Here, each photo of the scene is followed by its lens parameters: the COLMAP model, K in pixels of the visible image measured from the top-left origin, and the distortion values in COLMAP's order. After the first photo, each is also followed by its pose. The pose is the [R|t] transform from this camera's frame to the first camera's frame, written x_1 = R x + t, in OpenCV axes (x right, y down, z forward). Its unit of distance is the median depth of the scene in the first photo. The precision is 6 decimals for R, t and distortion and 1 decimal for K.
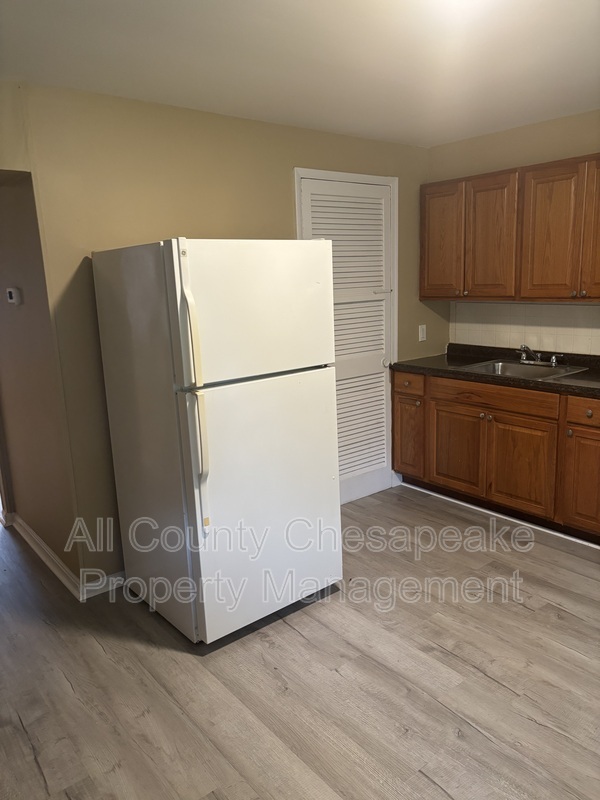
lens RADIAL K [[602.3, 0, 302.2], [0, 602.3, 402.9], [0, 0, 1]] dist [0.034551, -0.024952]
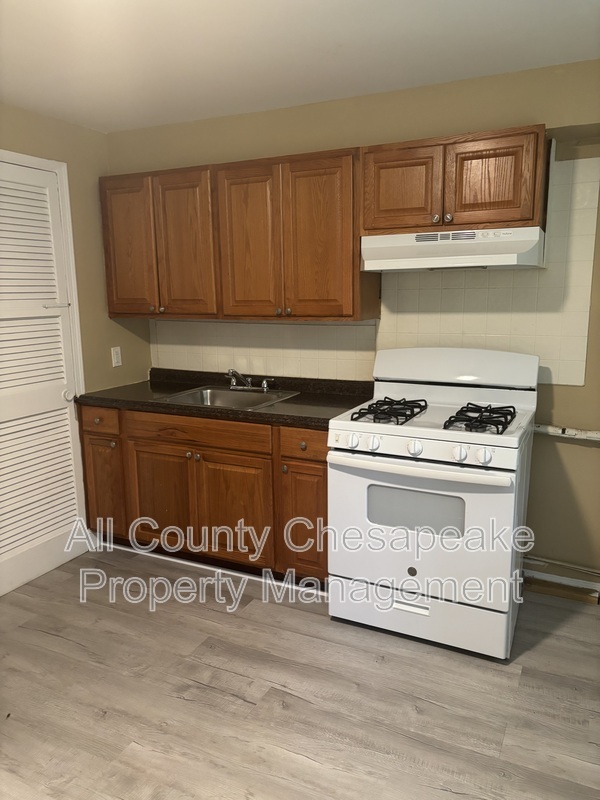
lens RADIAL K [[602.3, 0, 299.4], [0, 602.3, 397.5], [0, 0, 1]] dist [0.034551, -0.024952]
pose [[0.907786, -0.049968, 0.416446, 0.091308], [0.066613, 0.997452, -0.025525, -0.026562], [-0.414110, 0.050911, 0.908802, 0.171380]]
